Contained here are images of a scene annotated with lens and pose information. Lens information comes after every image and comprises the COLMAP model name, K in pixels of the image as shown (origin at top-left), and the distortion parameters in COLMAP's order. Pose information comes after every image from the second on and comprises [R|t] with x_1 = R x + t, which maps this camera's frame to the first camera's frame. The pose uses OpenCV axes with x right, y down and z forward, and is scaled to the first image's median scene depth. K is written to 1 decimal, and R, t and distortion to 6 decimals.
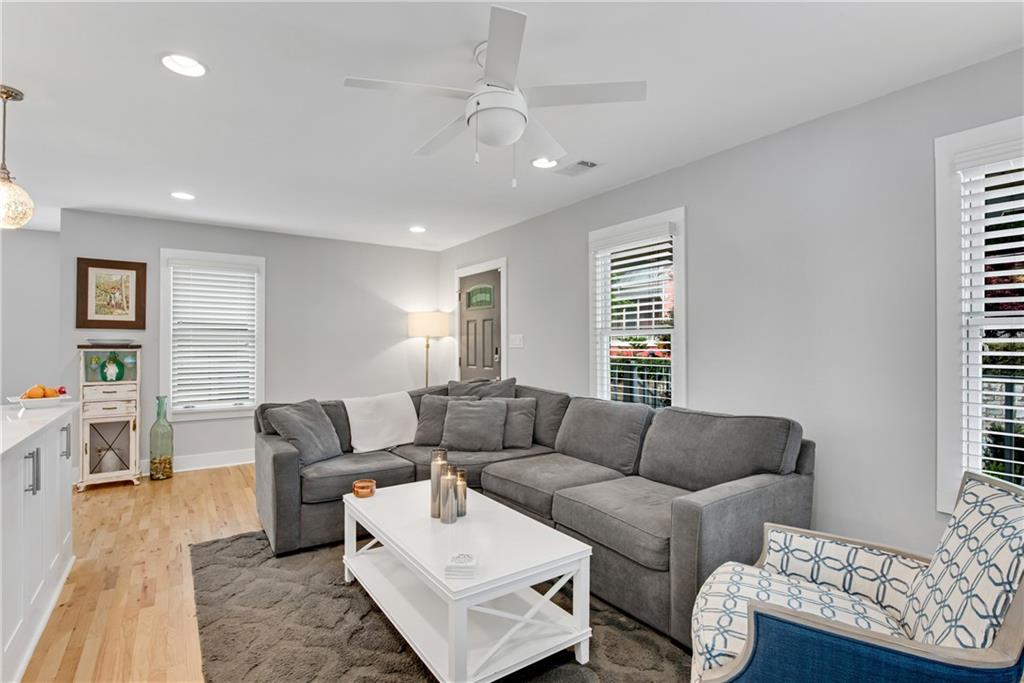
lens RADIAL K [[493.4, 0, 512.0], [0, 493.4, 341.5], [0, 0, 1]] dist [0.001263, 0.000039]
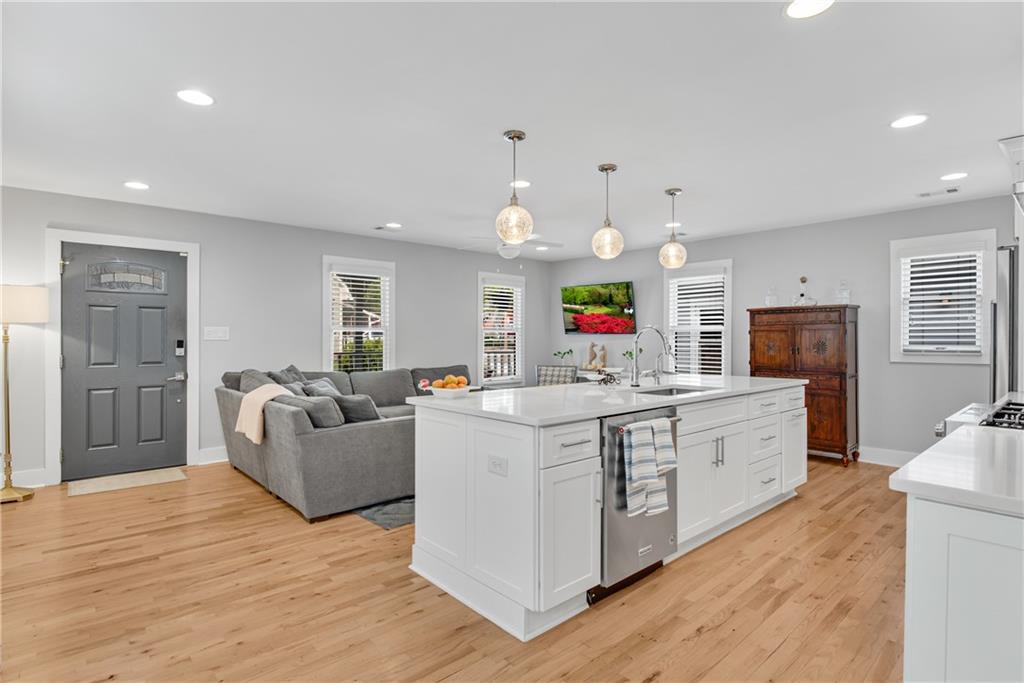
lens RADIAL K [[493.4, 0, 512.0], [0, 493.4, 341.5], [0, 0, 1]] dist [0.001263, 0.000039]
pose [[-0.104512, -0.007833, 0.994493, -1.251119], [-0.009597, 0.999930, 0.006868, 0.003104], [-0.994477, -0.008827, -0.104580, 0.624147]]
